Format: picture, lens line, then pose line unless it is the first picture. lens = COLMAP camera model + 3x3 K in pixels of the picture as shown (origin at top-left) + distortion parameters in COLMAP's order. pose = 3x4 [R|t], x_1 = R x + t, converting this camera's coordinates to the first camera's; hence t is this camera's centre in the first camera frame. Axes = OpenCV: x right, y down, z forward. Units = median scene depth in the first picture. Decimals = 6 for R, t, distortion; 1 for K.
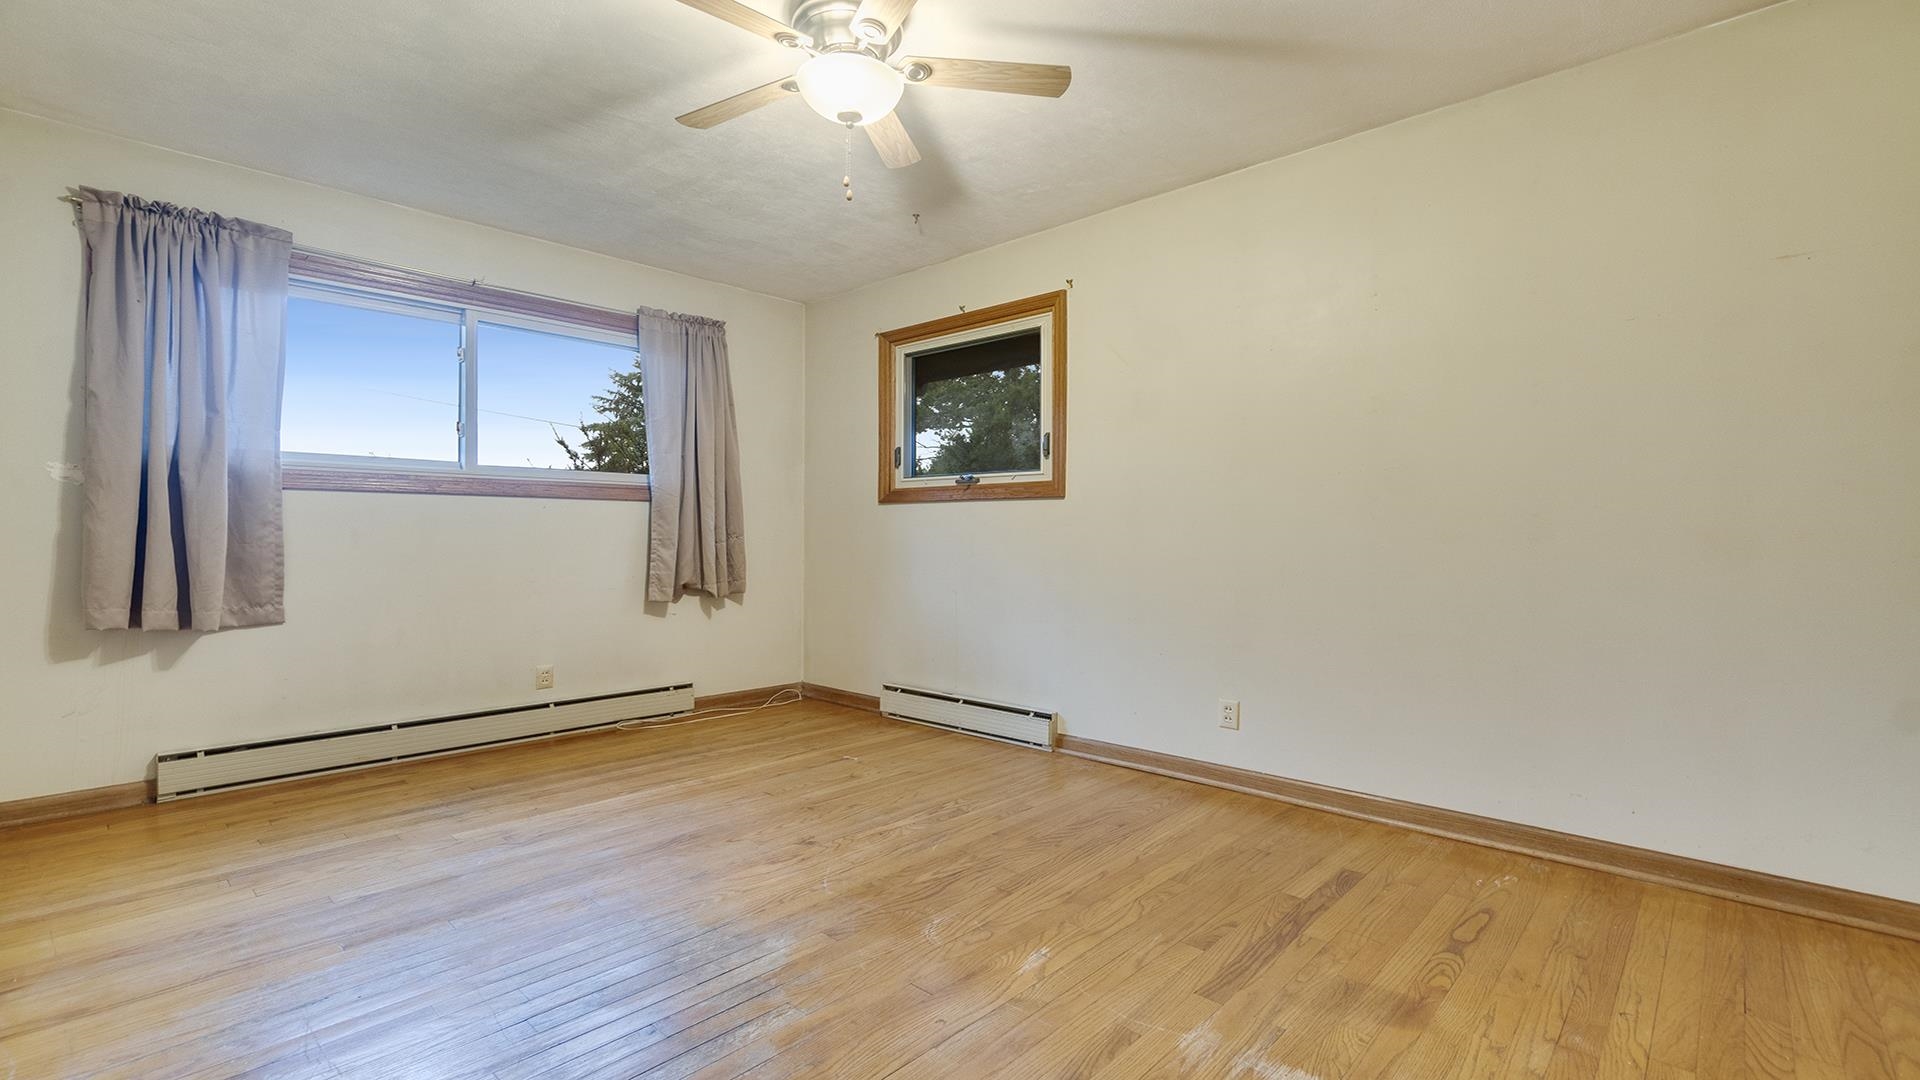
lens RADIAL K [[850.8, 0, 960.0], [0, 850.8, 540.0], [0, 0, 1]] dist [-0.000152, -0.000065]
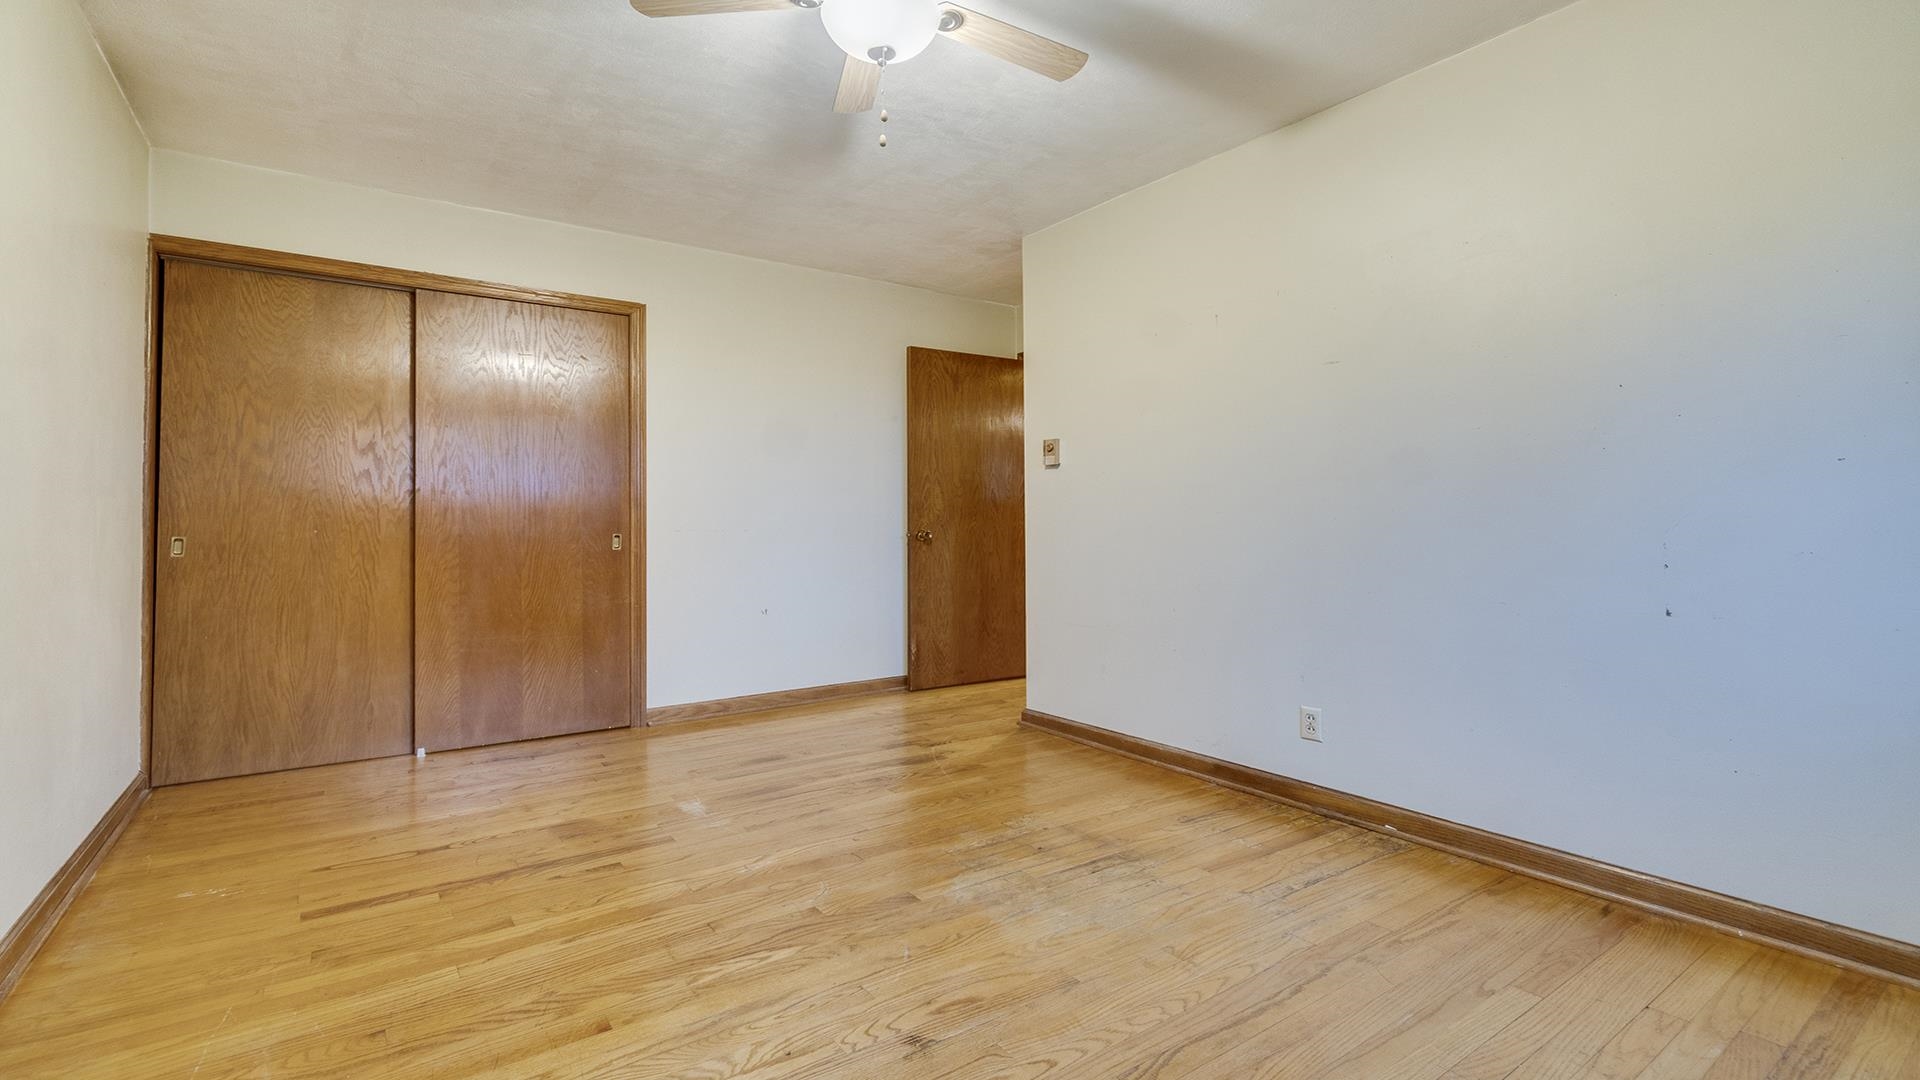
lens RADIAL K [[850.8, 0, 960.0], [0, 850.8, 540.0], [0, 0, 1]] dist [-0.000152, -0.000065]
pose [[-0.980869, -0.003849, 0.194632, -0.384041], [0.000803, 0.999716, 0.023817, -0.009002], [-0.194668, 0.023518, -0.980587, 1.869001]]
